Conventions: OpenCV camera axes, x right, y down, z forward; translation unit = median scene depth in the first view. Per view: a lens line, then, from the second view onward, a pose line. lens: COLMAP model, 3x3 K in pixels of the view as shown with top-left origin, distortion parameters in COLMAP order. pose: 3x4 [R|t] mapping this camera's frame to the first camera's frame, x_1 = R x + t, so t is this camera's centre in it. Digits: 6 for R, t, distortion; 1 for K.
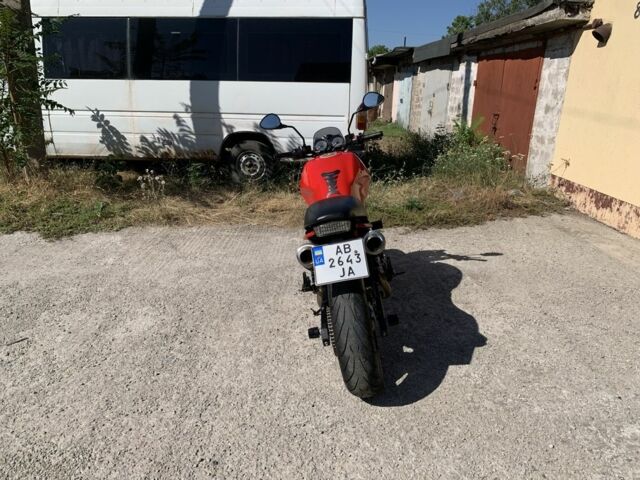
lens RADIAL K [[490.3, 0, 319.5], [0, 490.3, 226.0], [0, 0, 1]] dist [-0.001302, 0.003764]
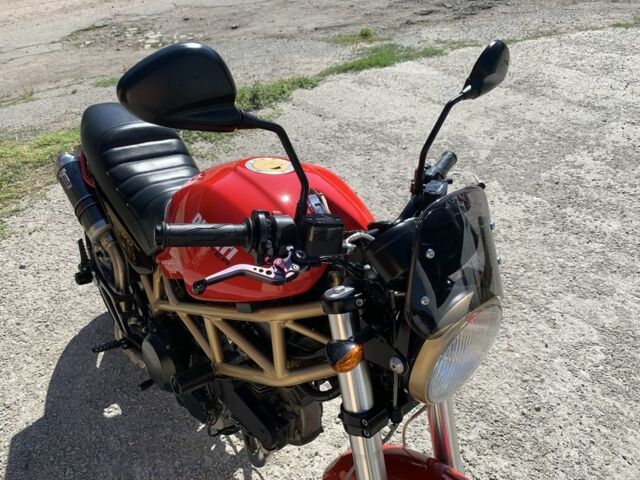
lens RADIAL K [[491.9, 0, 314.8], [0, 491.9, 236.0], [0, 0, 1]] dist [-0.007332, 0.001665]
pose [[-0.732453, 0.438175, -0.521070, 0.090497], [-0.134491, 0.657155, 0.741660, -0.168981], [0.667401, 0.613311, -0.422405, 0.537499]]
